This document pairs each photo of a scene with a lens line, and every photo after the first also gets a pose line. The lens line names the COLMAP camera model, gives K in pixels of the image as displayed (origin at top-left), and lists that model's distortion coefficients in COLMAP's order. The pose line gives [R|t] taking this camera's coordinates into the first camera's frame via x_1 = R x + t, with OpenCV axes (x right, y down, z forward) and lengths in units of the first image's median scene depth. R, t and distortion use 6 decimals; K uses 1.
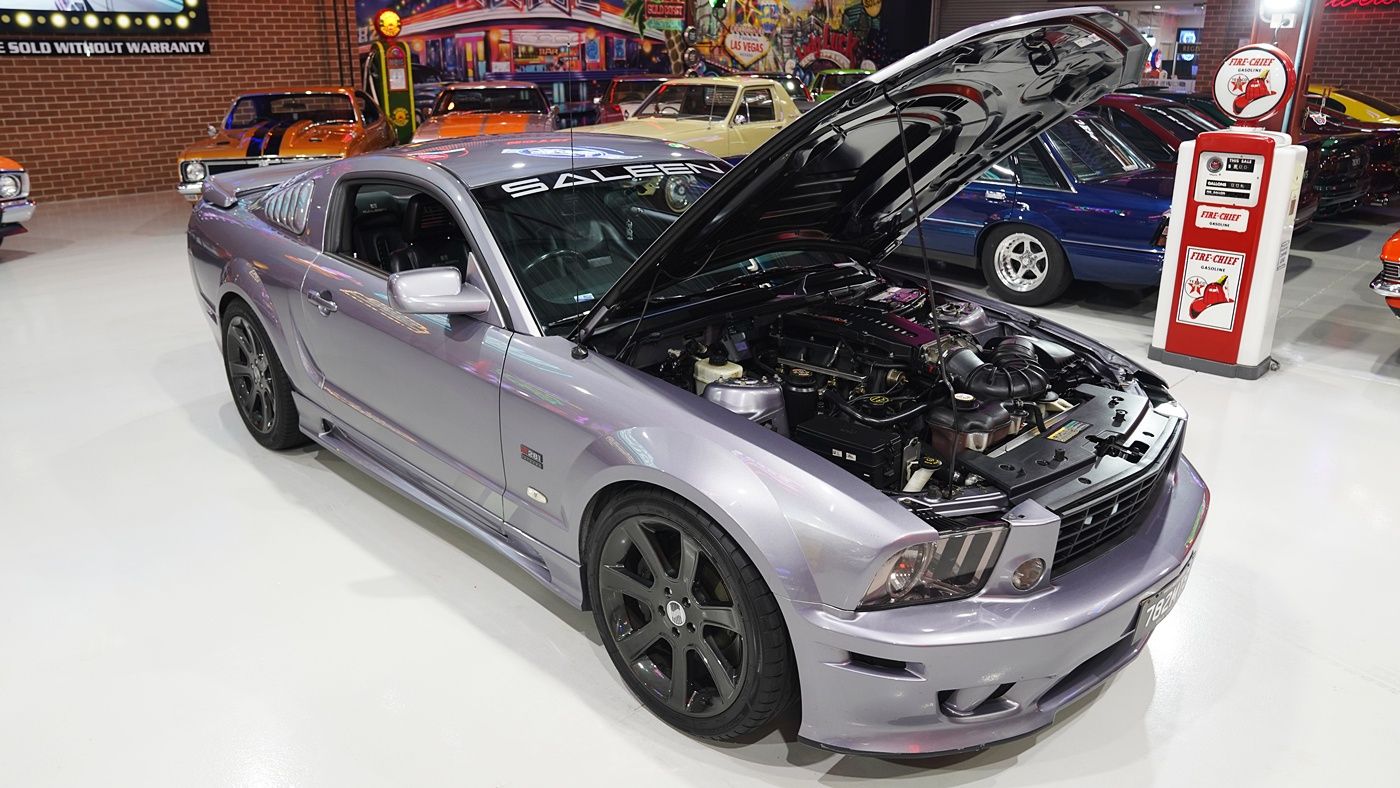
lens RADIAL K [[967.1, 0, 700.0], [0, 967.1, 394.0], [0, 0, 1]] dist [-0.077520, 0.003544]
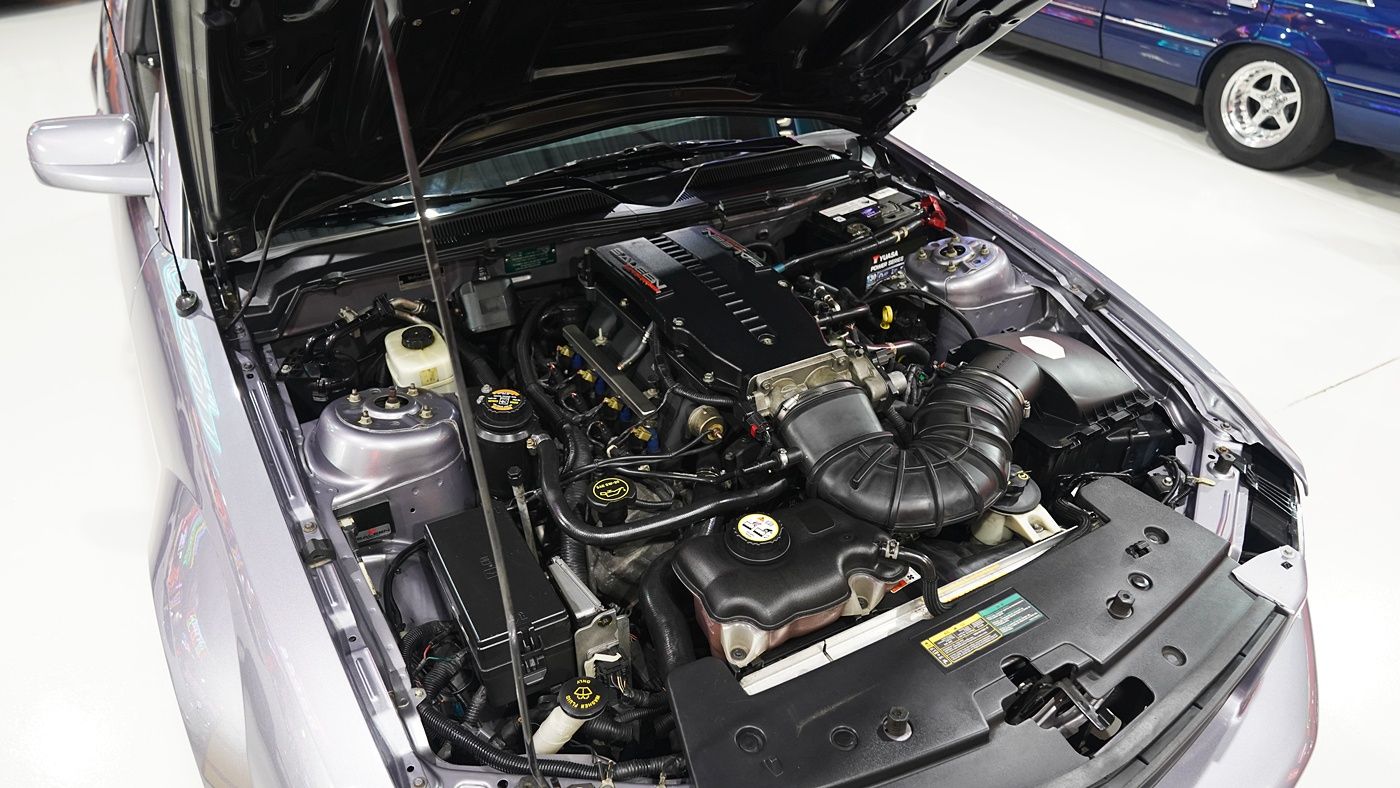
lens RADIAL K [[967.1, 0, 700.0], [0, 967.1, 394.0], [0, 0, 1]] dist [-0.077520, 0.003544]
pose [[0.961774, 0.160373, -0.221972, 0.125166], [-0.101319, 0.961448, 0.255639, -0.066226], [0.254412, -0.223377, 0.940945, 0.202518]]
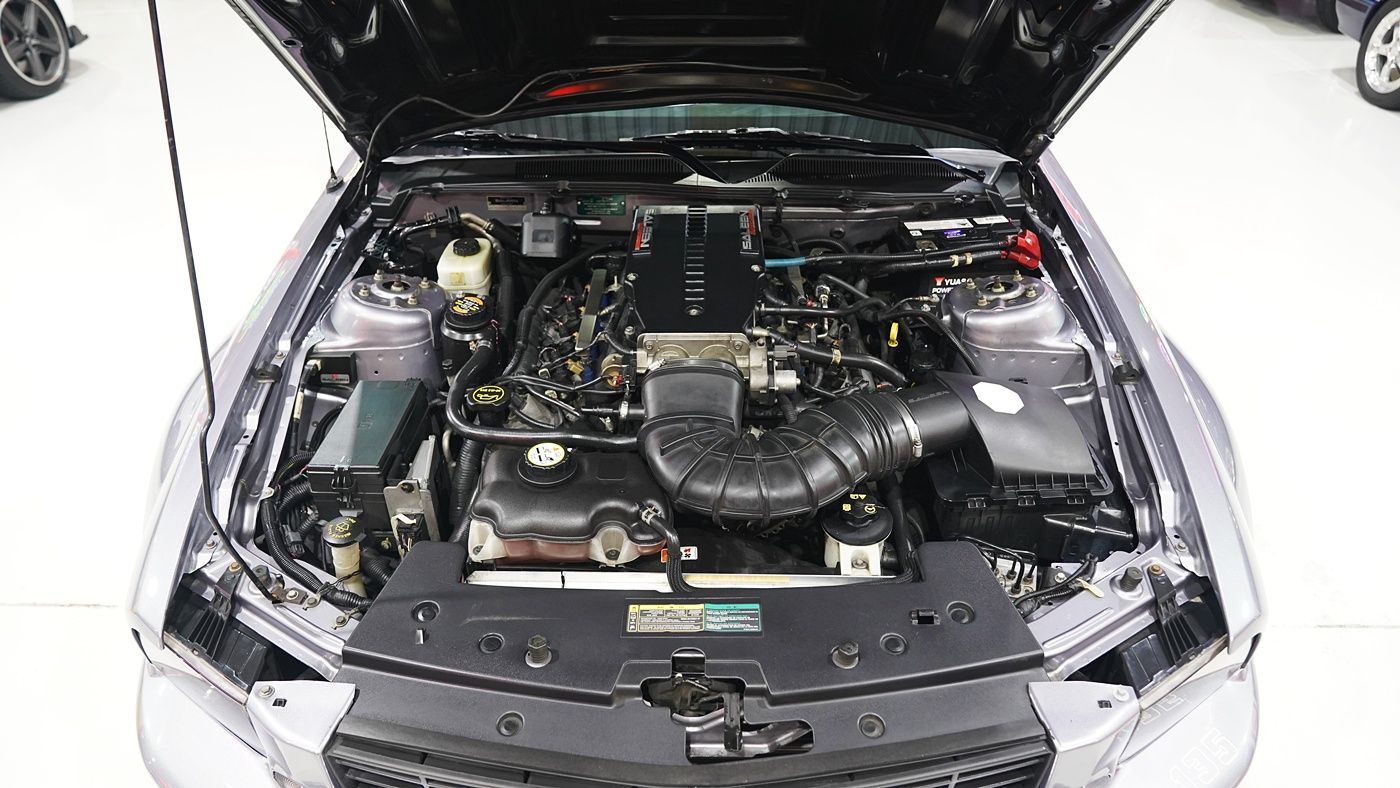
lens RADIAL K [[967.1, 0, 700.0], [0, 967.1, 394.0], [0, 0, 1]] dist [-0.077520, 0.003544]
pose [[0.693652, 0.396240, -0.601532, 0.233354], [-0.237428, 0.914205, 0.328416, -0.080790], [0.680055, -0.084986, 0.728219, 0.246819]]
